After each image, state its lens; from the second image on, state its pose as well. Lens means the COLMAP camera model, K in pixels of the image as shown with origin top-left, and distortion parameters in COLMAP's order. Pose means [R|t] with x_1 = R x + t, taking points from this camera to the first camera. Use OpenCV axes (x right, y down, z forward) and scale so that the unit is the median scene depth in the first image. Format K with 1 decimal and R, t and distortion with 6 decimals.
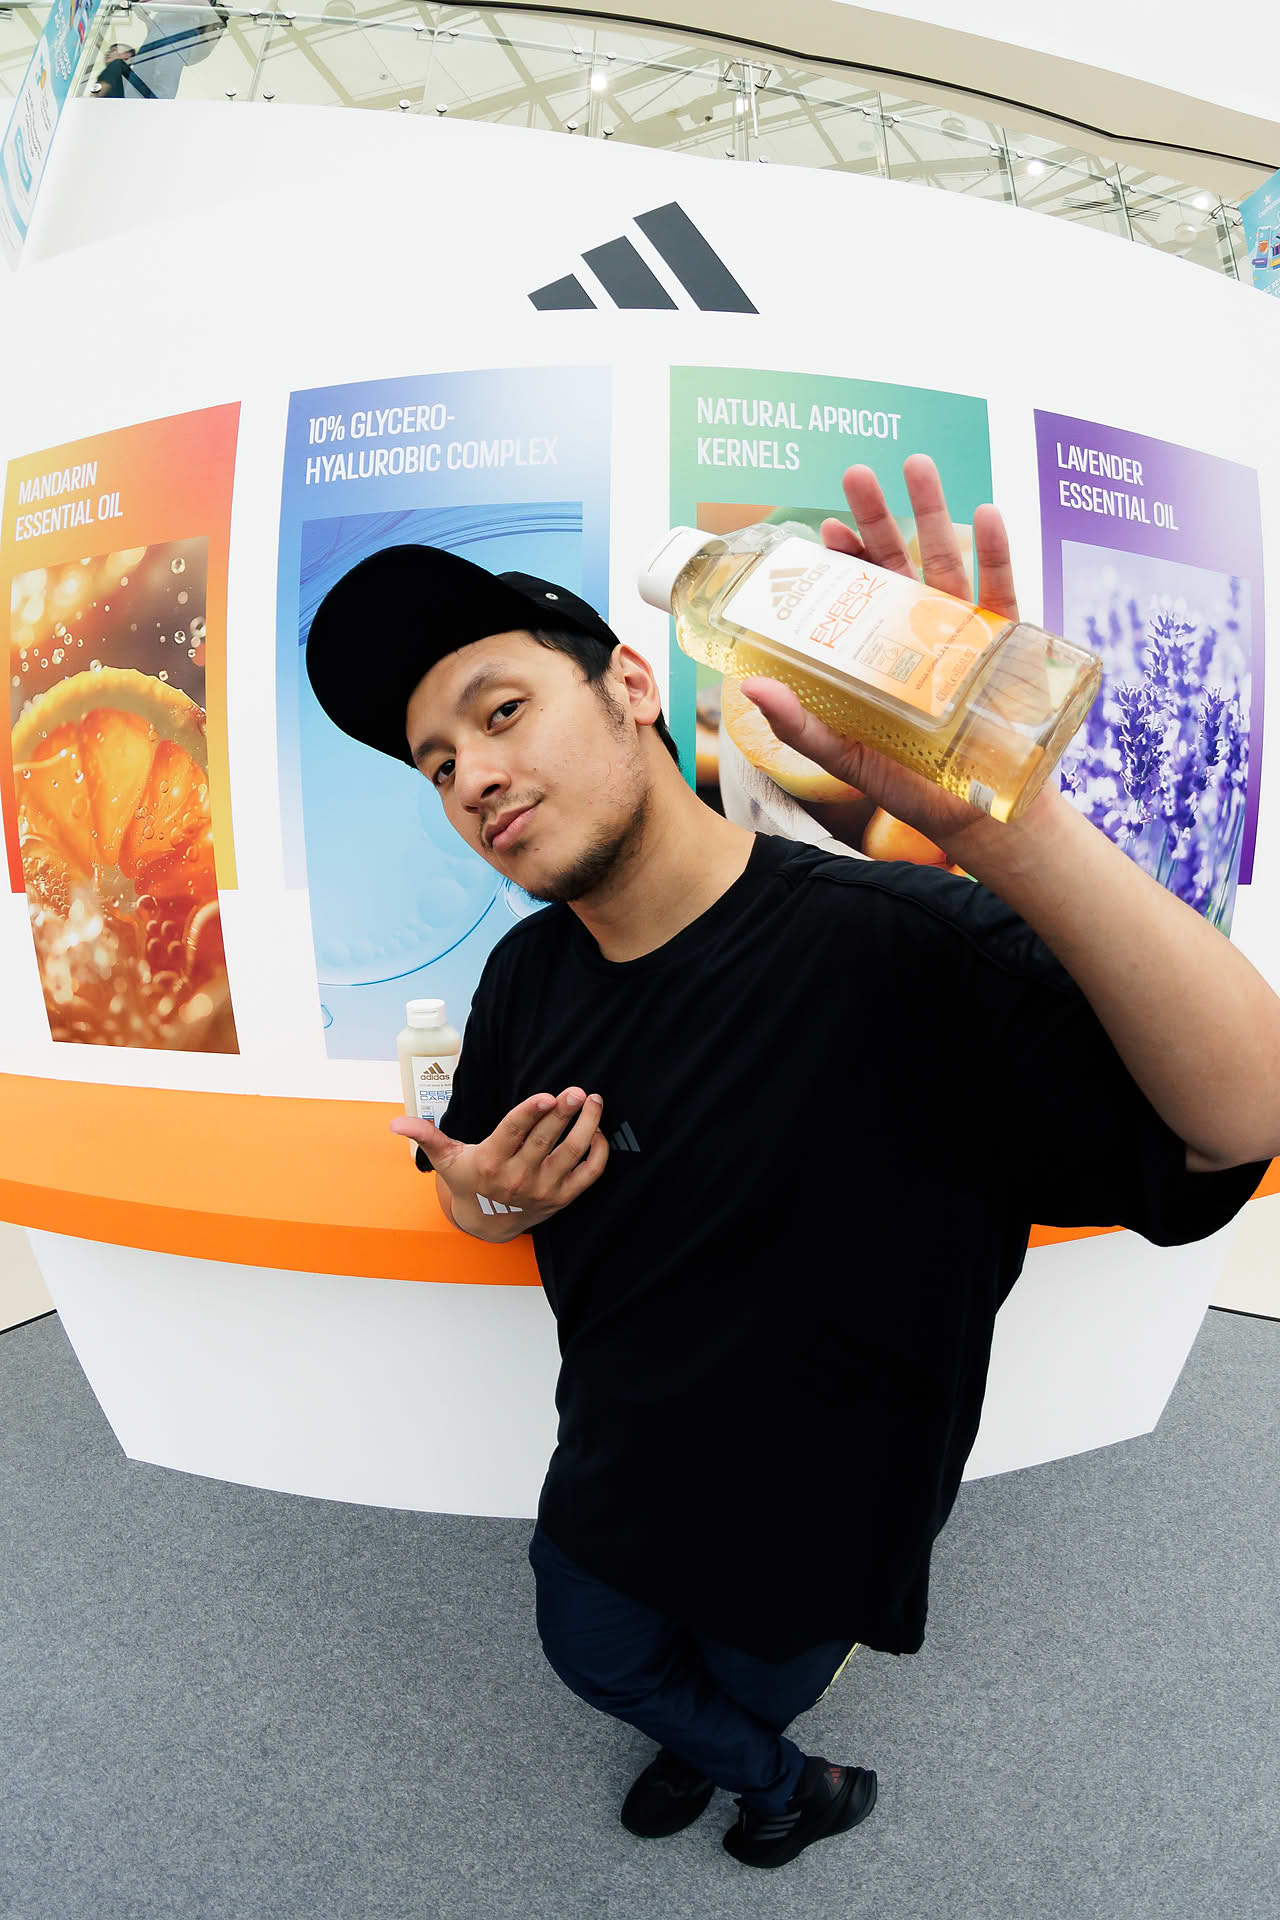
lens RADIAL K [[3608.3, 0, 640.0], [0, 3608.3, 960.0], [0, 0, 1]] dist [0.005843, -0.053162]
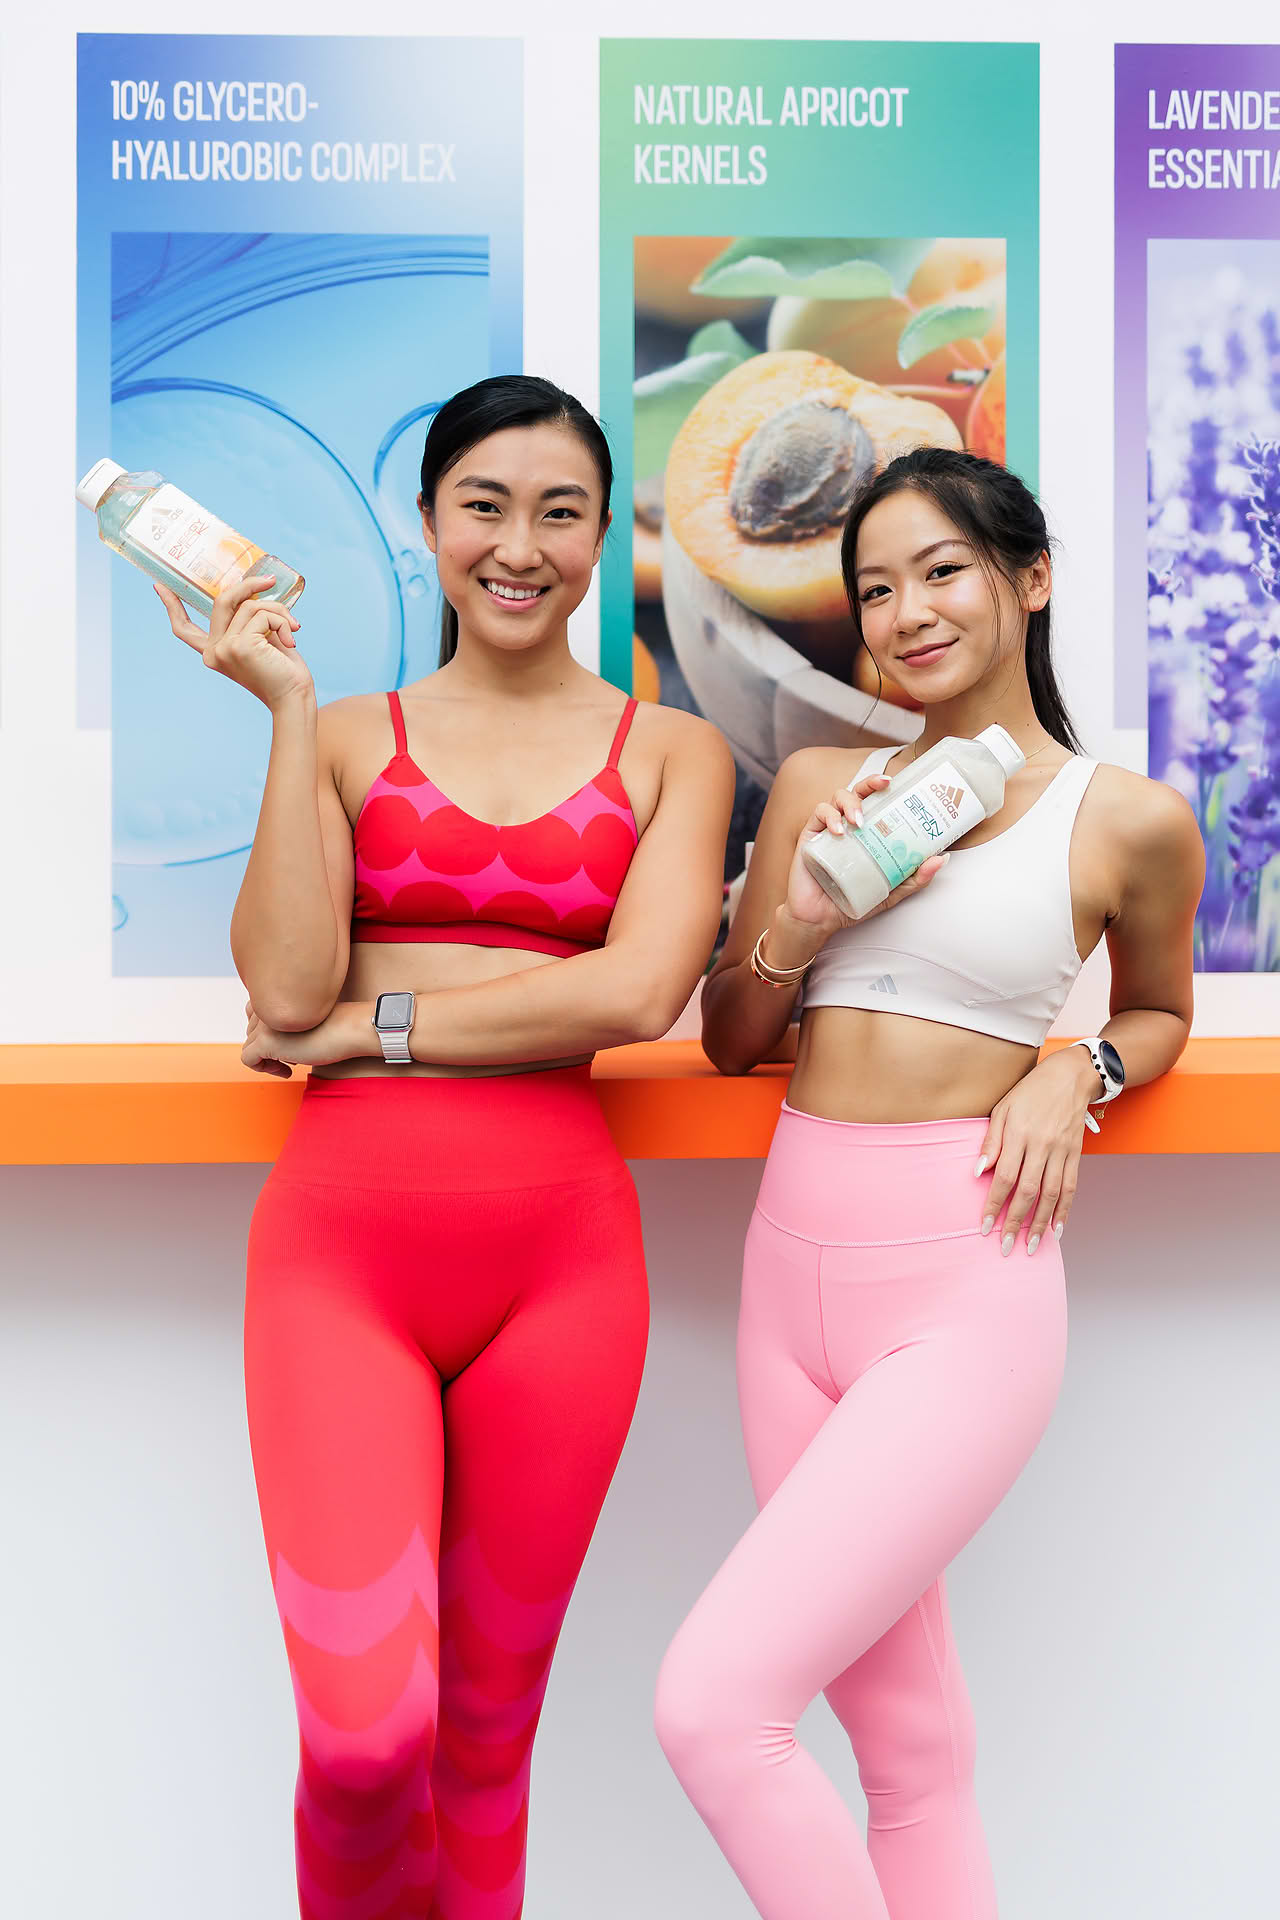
lens RADIAL K [[1018.5, 0, 640.0], [0, 1018.5, 960.0], [0, 0, 1]] dist [-0.000341, 0.000036]
pose [[0.998559, -0.004650, 0.053457, 0.004583], [-0.005319, 0.982752, 0.184850, -0.012321], [-0.053394, -0.184868, 0.981312, 0.760842]]
